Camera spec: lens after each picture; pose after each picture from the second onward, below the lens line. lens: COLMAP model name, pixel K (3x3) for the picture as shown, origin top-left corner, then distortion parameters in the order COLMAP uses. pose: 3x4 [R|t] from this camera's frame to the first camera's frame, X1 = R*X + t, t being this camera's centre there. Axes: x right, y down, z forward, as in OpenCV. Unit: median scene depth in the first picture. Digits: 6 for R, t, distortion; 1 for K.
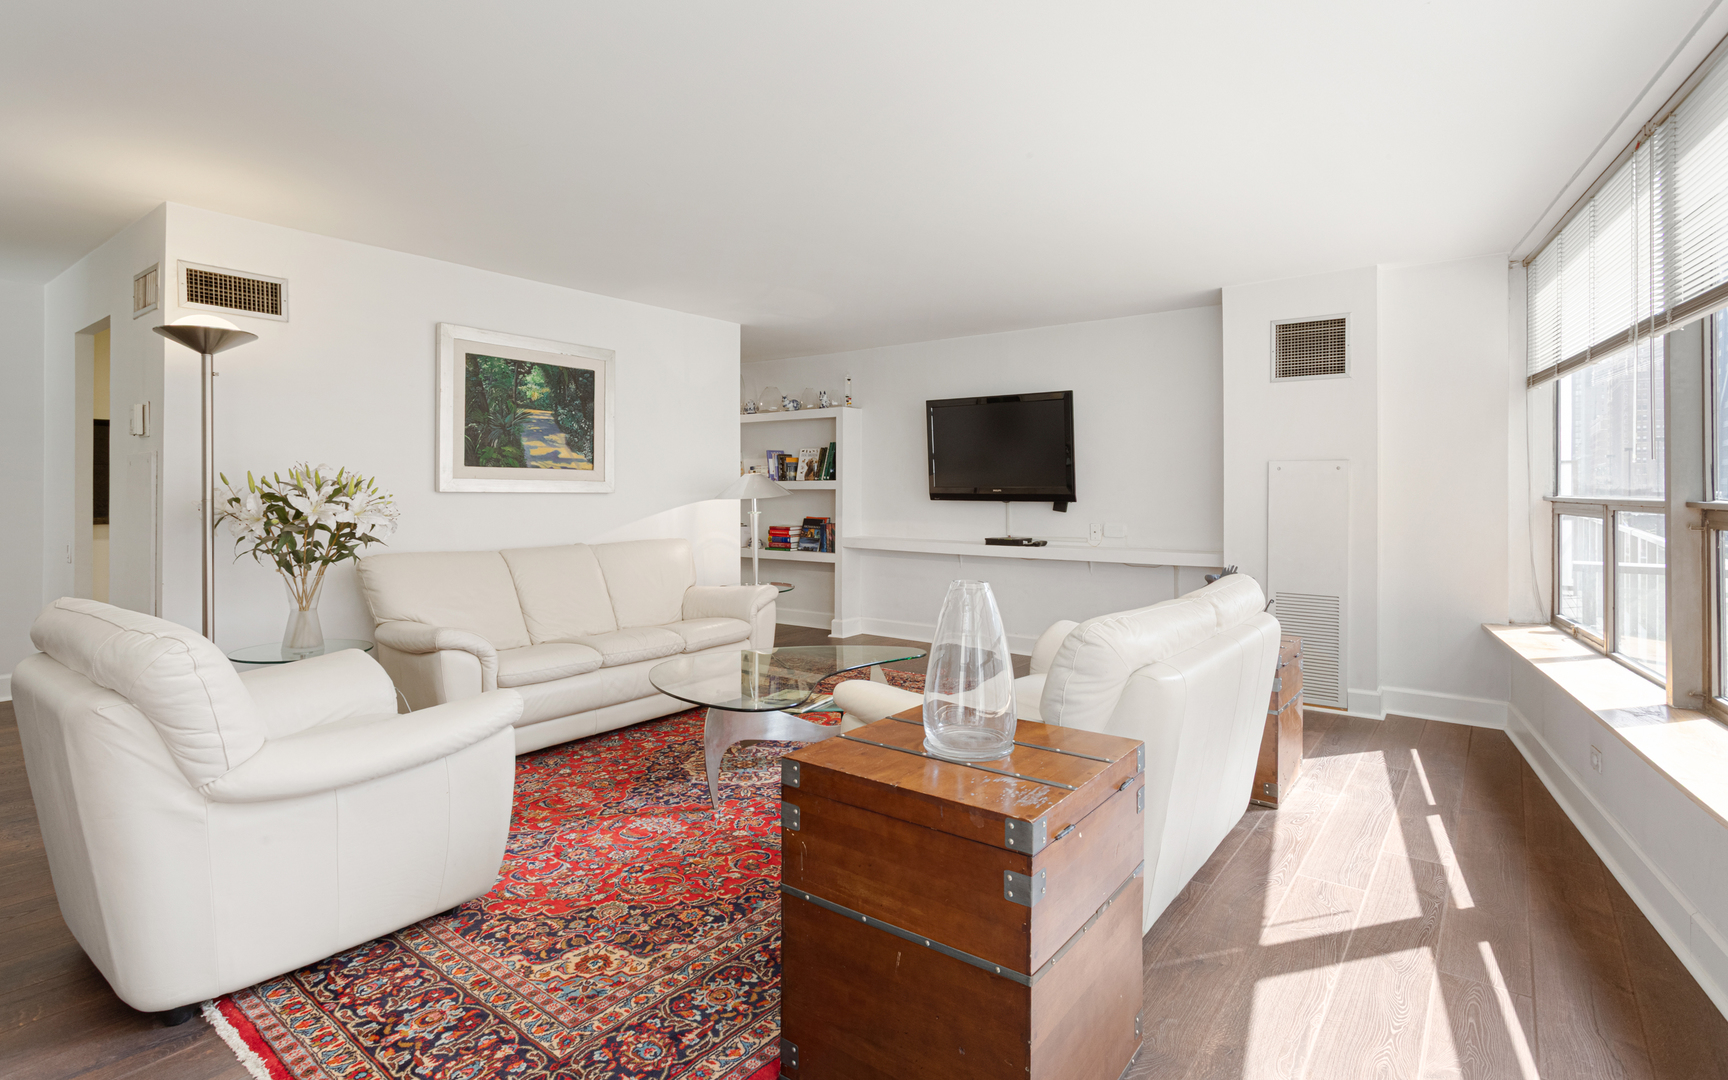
lens RADIAL K [[844.4, 0, 848.5], [0, 844.4, 489.5], [0, 0, 1]] dist [-0.011740, 0.000243]
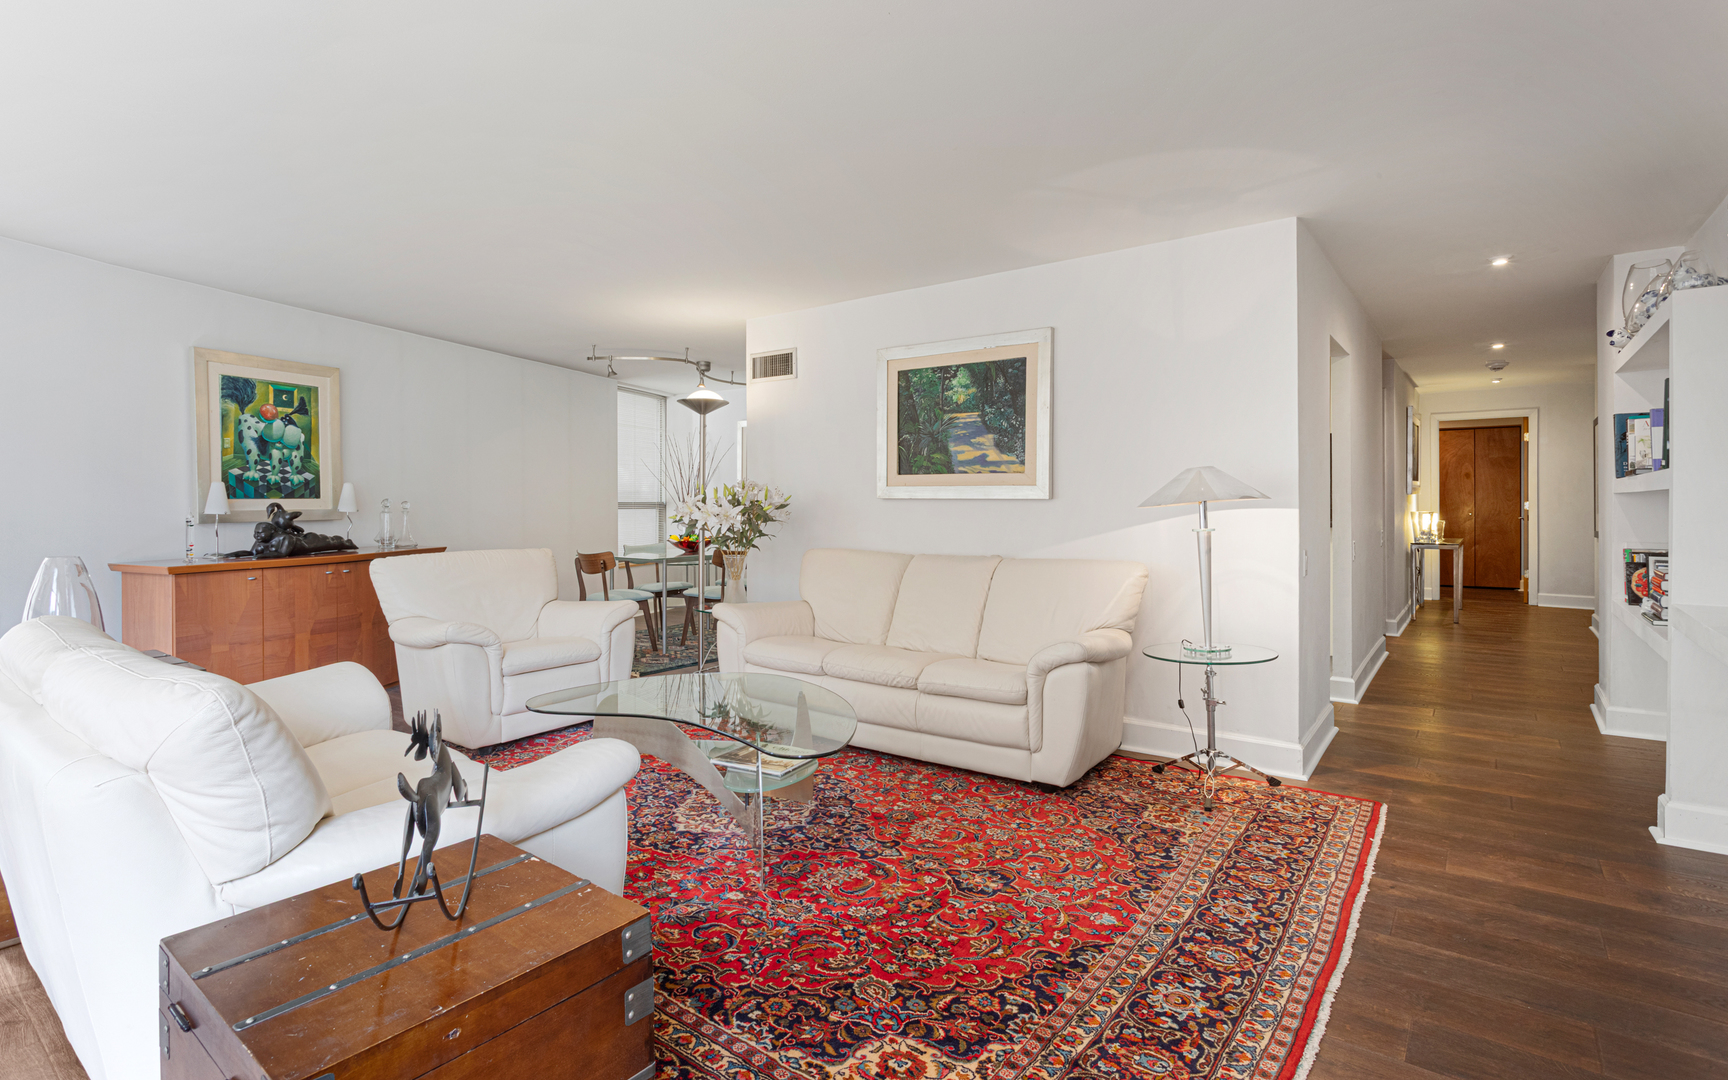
lens RADIAL K [[844.4, 0, 848.5], [0, 844.4, 489.5], [0, 0, 1]] dist [-0.011740, 0.000243]
pose [[-0.011247, -0.017581, -0.999782, 0.593488], [-0.000723, 0.999845, -0.017574, 0.009875], [0.999936, 0.000525, -0.011258, 0.881367]]
